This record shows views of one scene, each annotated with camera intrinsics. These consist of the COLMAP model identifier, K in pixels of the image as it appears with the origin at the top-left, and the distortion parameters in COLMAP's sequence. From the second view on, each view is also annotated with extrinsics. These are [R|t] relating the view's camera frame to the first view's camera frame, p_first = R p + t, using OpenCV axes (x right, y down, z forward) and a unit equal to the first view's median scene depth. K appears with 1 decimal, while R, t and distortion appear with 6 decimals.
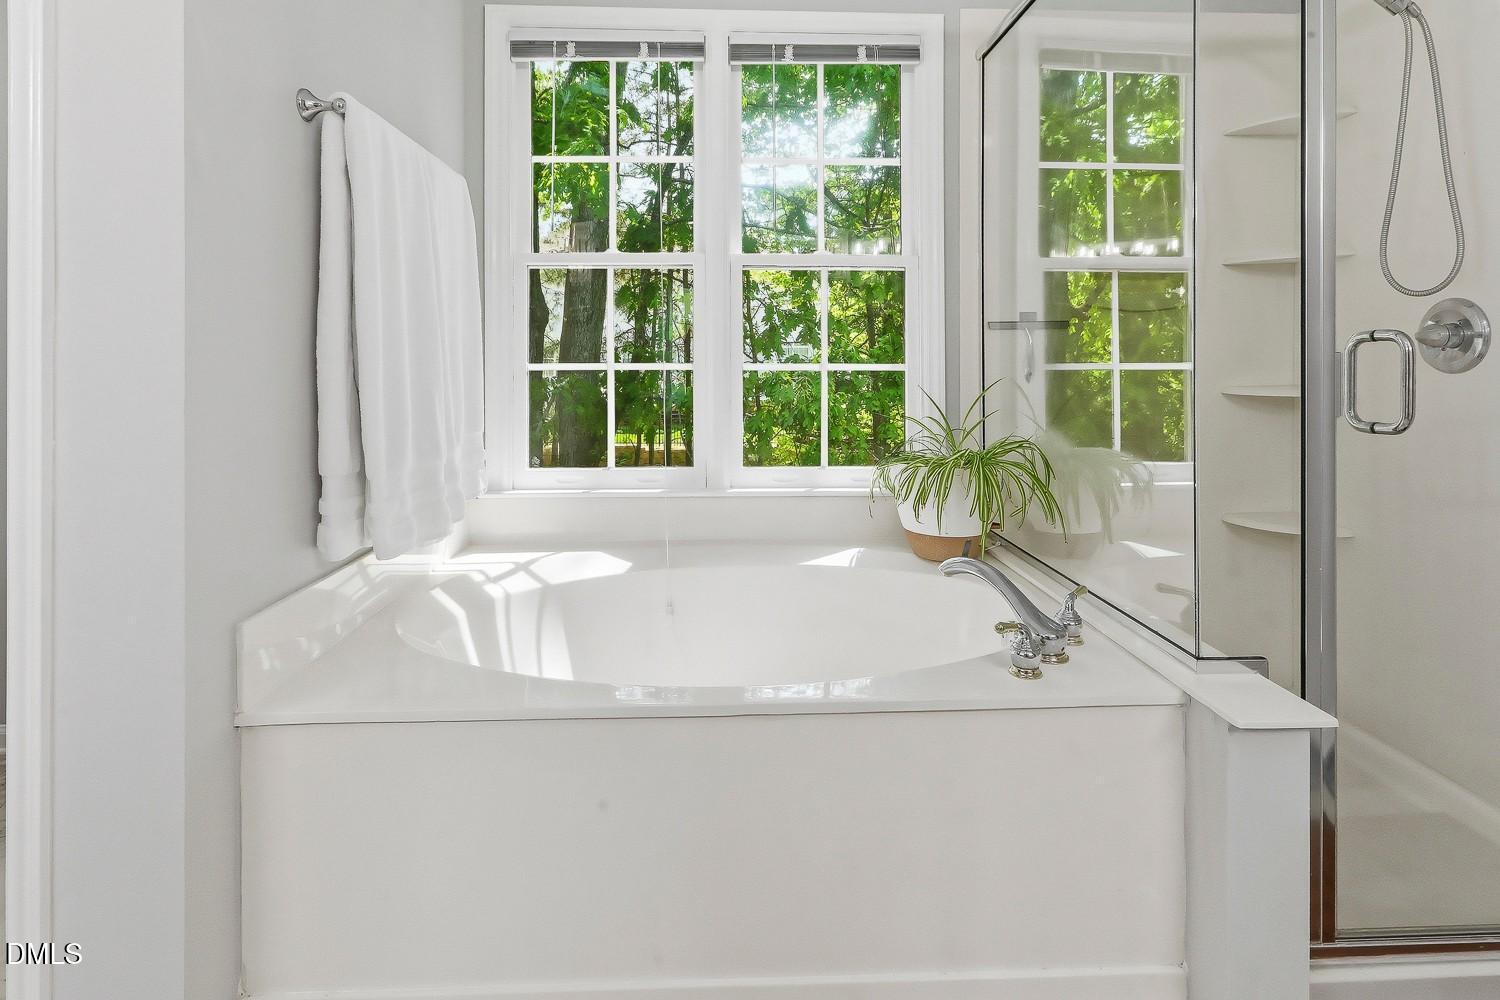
lens RADIAL K [[683.8, 0, 719.6], [0, 683.8, 508.5], [0, 0, 1]] dist [-0.002849, 0.000216]
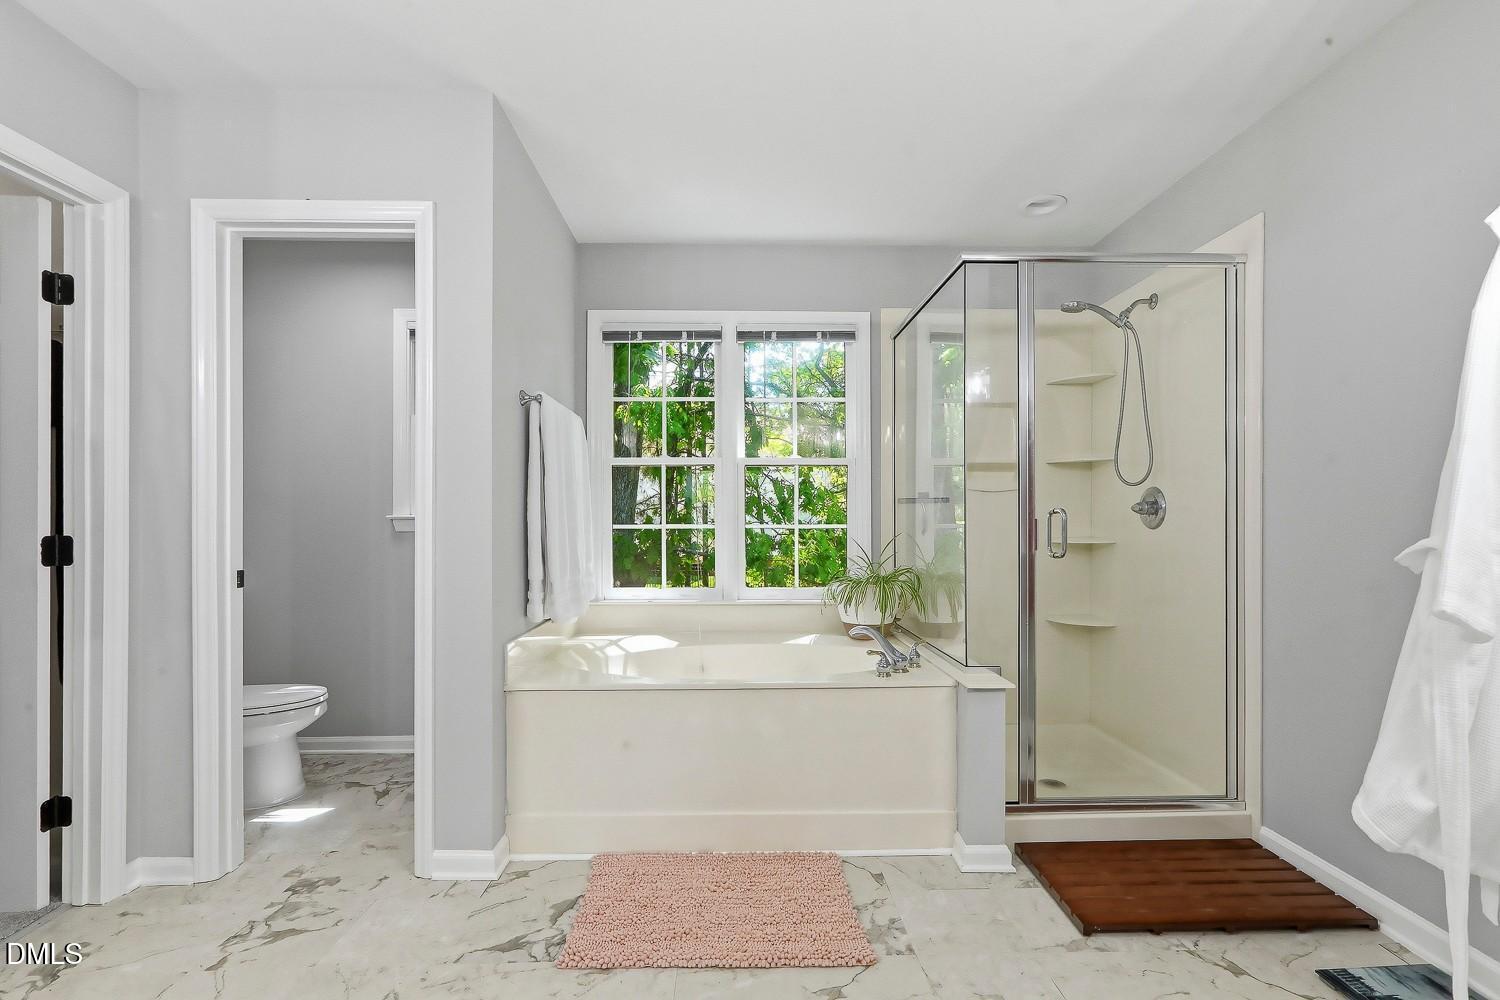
lens RADIAL K [[683.8, 0, 751.6], [0, 683.8, 510.7], [0, 0, 1]] dist [-0.002849, 0.000216]
pose [[0.999577, -0.001193, 0.029065, 0.002547], [0.007762, 0.973871, -0.226969, 0.145071], [-0.028034, 0.227099, 0.973468, -0.685318]]
